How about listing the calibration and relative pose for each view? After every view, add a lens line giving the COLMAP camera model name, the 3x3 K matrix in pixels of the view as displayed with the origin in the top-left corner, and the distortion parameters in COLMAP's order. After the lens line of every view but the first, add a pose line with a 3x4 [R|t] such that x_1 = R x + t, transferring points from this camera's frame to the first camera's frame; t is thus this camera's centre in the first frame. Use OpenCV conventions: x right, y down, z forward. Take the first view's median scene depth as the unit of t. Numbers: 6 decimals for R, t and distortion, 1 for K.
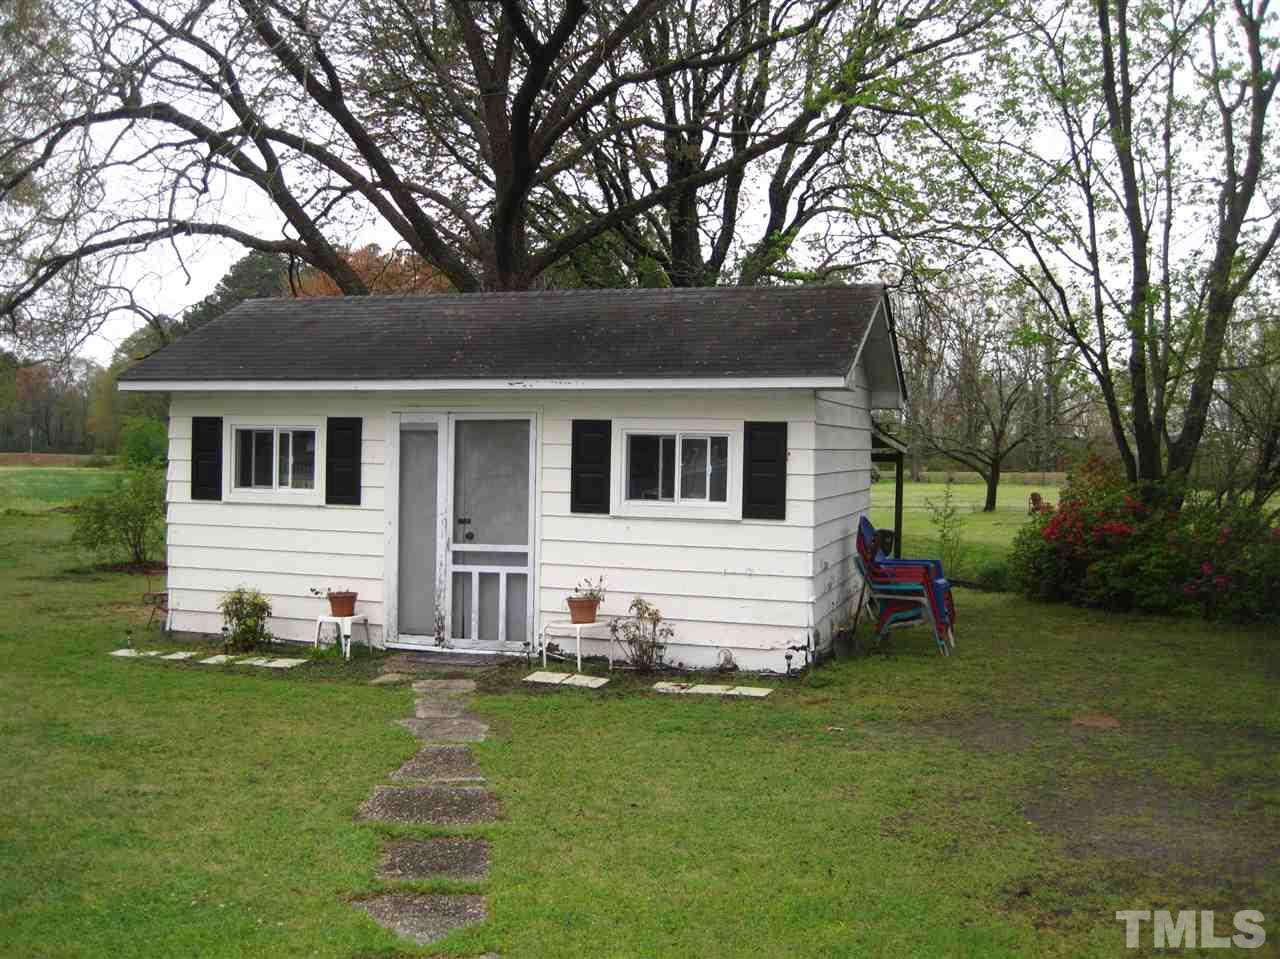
lens RADIAL K [[1376.3, 0, 640.0], [0, 1376.3, 479.5], [0, 0, 1]] dist [-0.053224, -0.005284]
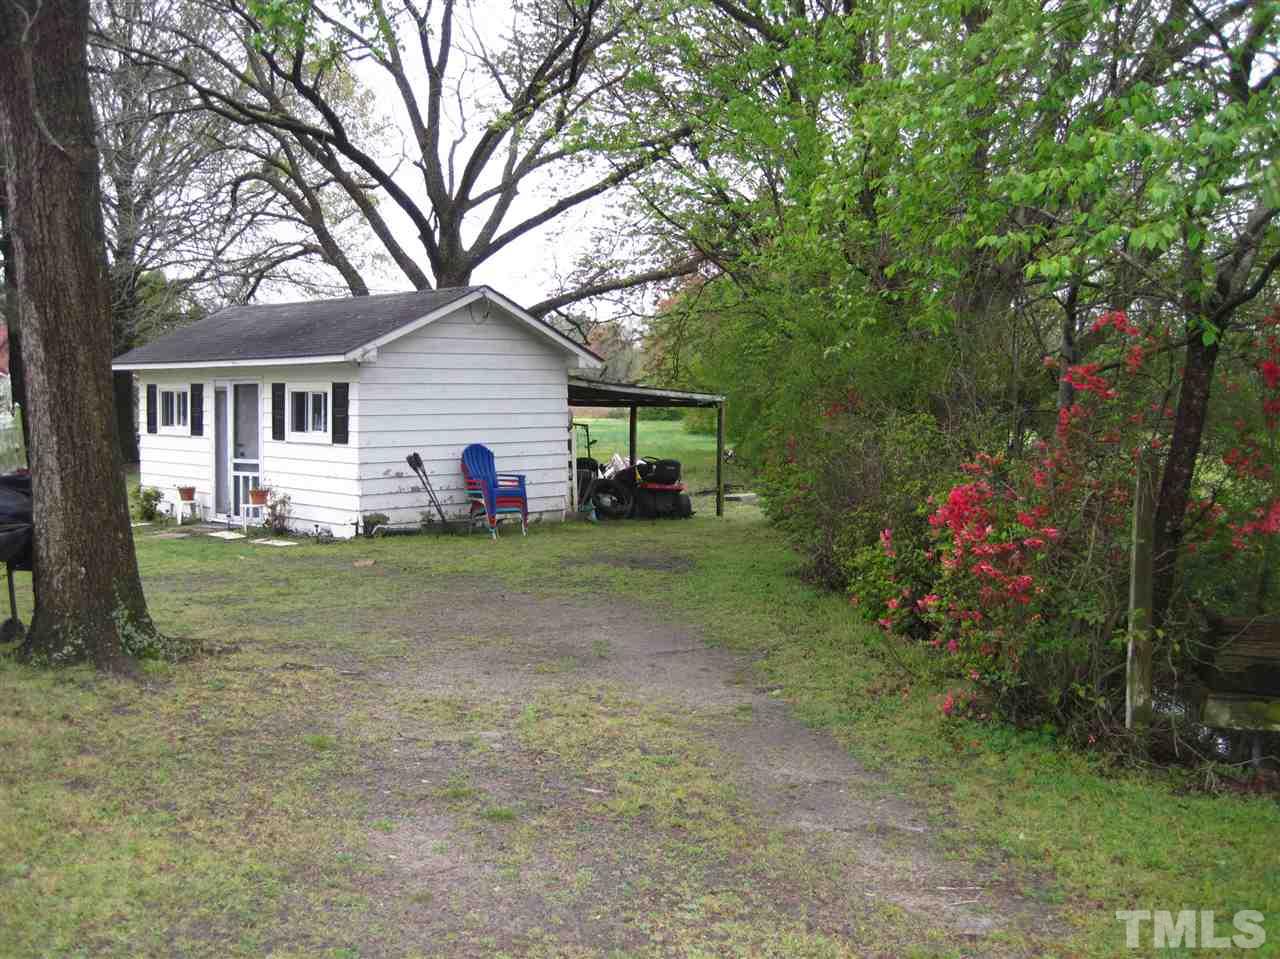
lens RADIAL K [[1376.3, 0, 640.0], [0, 1376.3, 479.5], [0, 0, 1]] dist [-0.053224, -0.005284]
pose [[0.885019, 0.017962, -0.465208, 1.077496], [-0.007720, 0.999684, 0.023912, 0.028400], [0.465491, -0.017571, 0.884878, -0.243592]]
